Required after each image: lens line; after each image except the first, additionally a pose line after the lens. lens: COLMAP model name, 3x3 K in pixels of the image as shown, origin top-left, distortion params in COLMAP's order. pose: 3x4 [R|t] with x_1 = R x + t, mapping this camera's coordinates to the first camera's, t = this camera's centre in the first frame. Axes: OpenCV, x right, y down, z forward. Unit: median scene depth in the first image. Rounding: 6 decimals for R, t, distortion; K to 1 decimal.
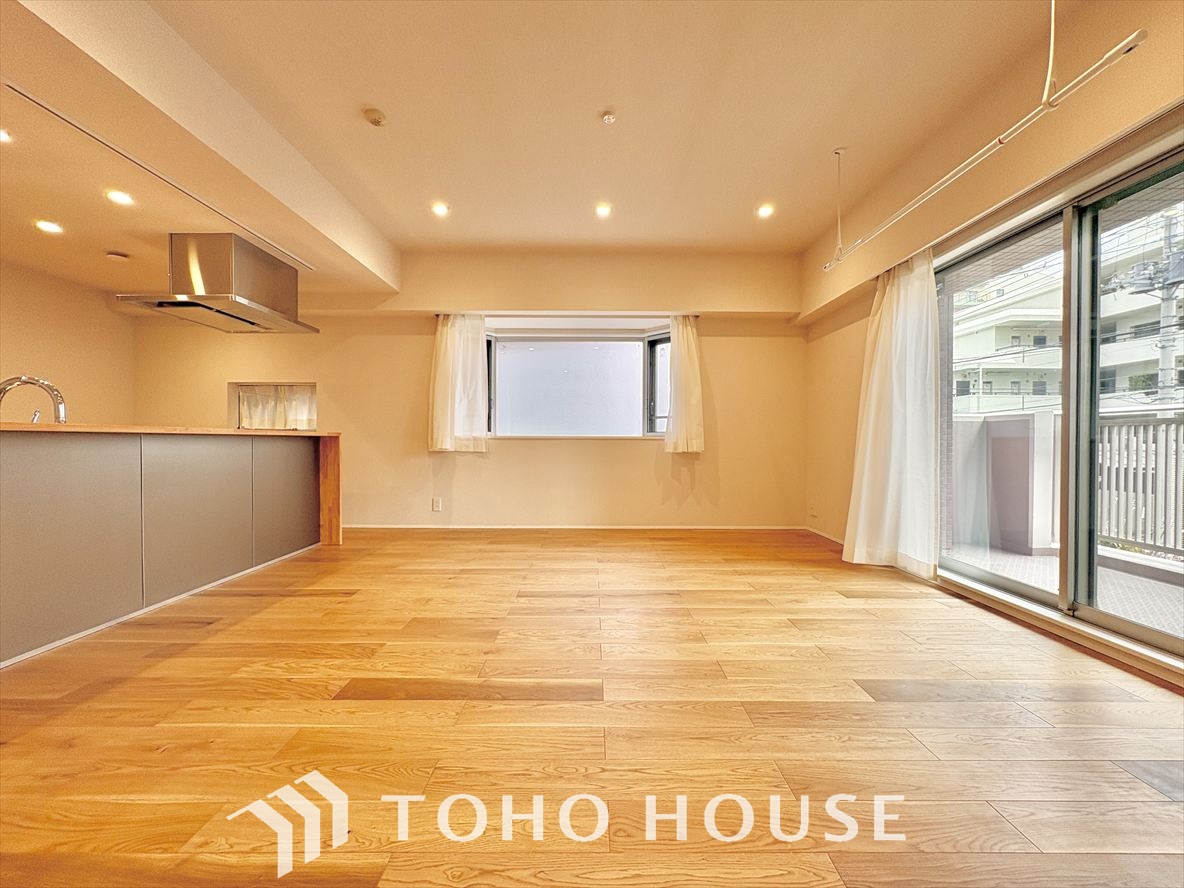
lens RADIAL K [[471.3, 0, 593.2], [0, 471.3, 442.7], [0, 0, 1]] dist [0.000471, 0.000006]
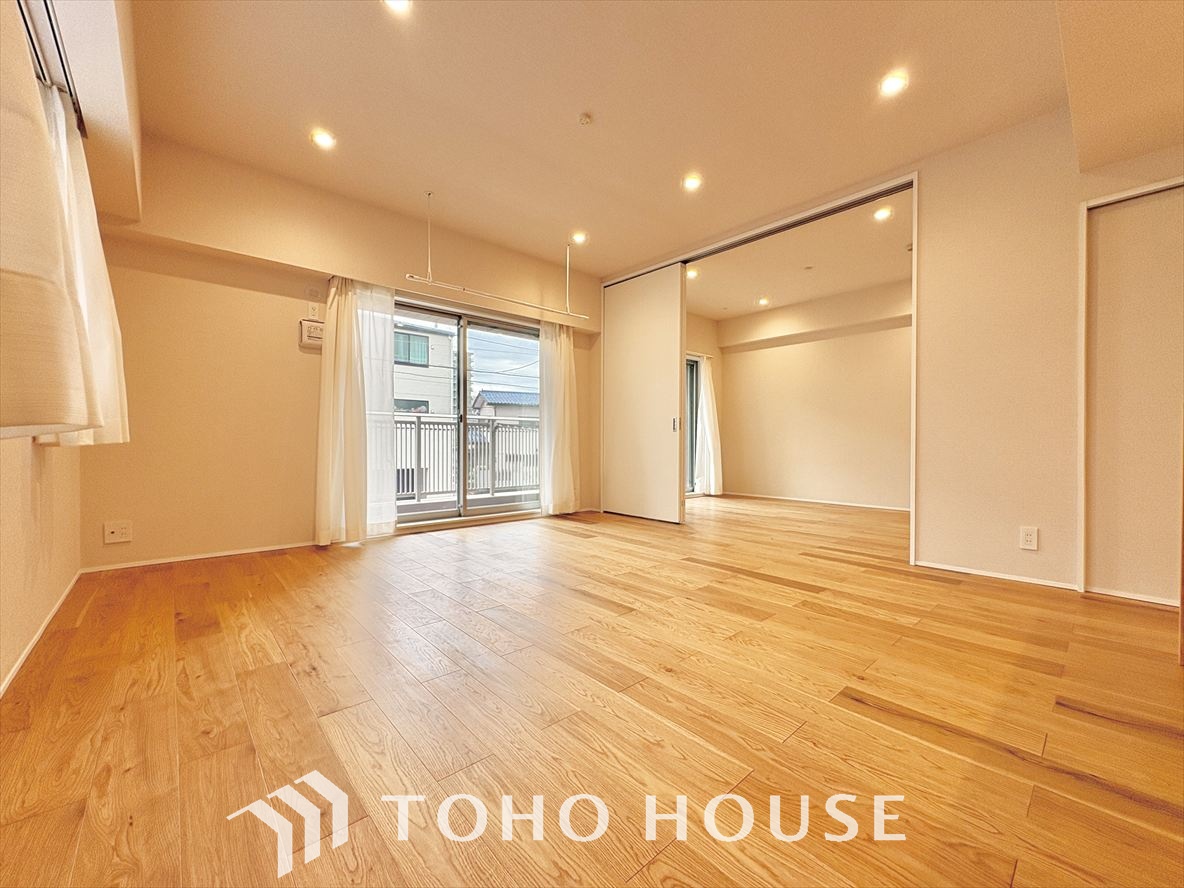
lens RADIAL K [[471.3, 0, 593.1], [0, 471.3, 444.6], [0, 0, 1]] dist [0.000471, 0.000006]
pose [[-0.668037, -0.010195, 0.744059, -0.538028], [-0.002379, 0.999930, 0.011565, 0.016831], [-0.744125, 0.005956, -0.668014, 1.185861]]
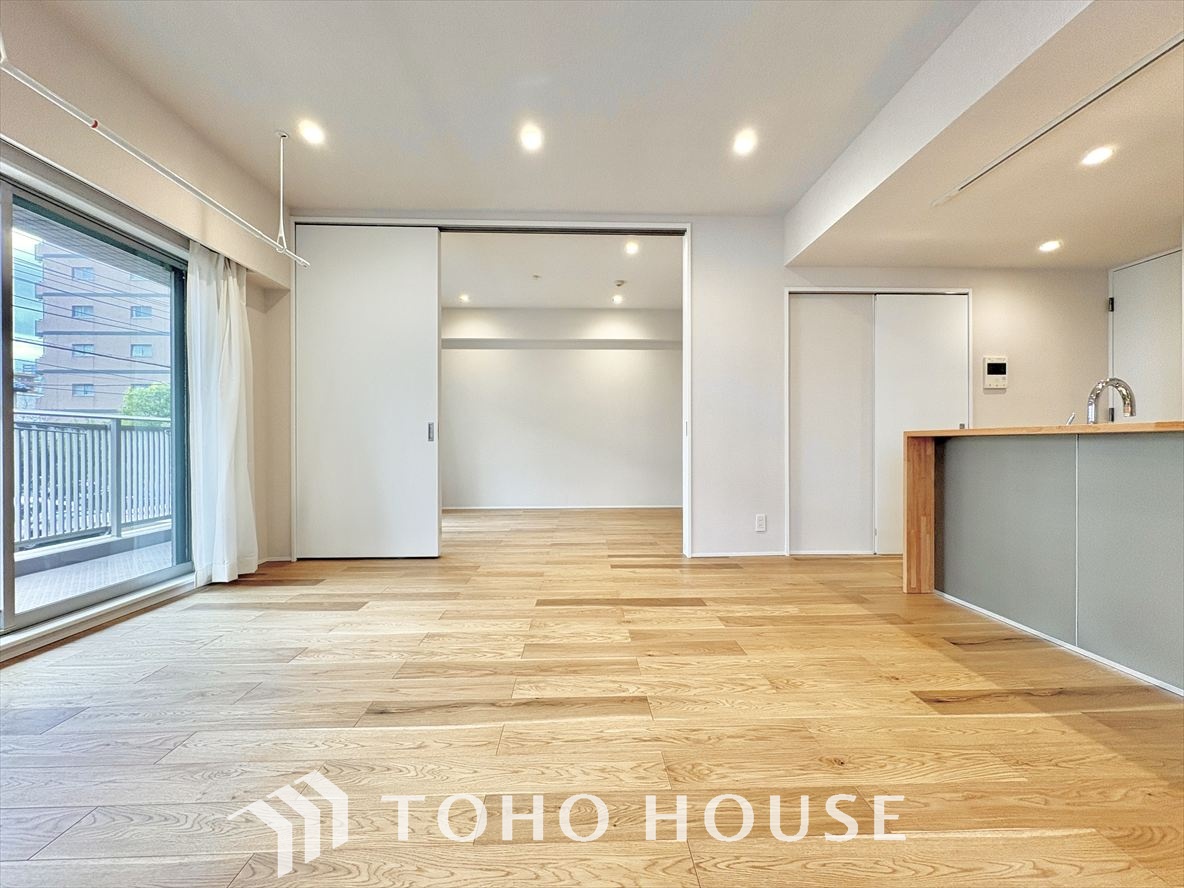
lens RADIAL K [[471.3, 0, 593.2], [0, 471.3, 444.2], [0, 0, 1]] dist [0.000471, 0.000006]
pose [[-0.999449, -0.001449, -0.033149, -0.052776], [-0.001649, 0.999981, 0.005998, -0.003500], [0.033139, 0.006050, -0.999432, 1.178576]]
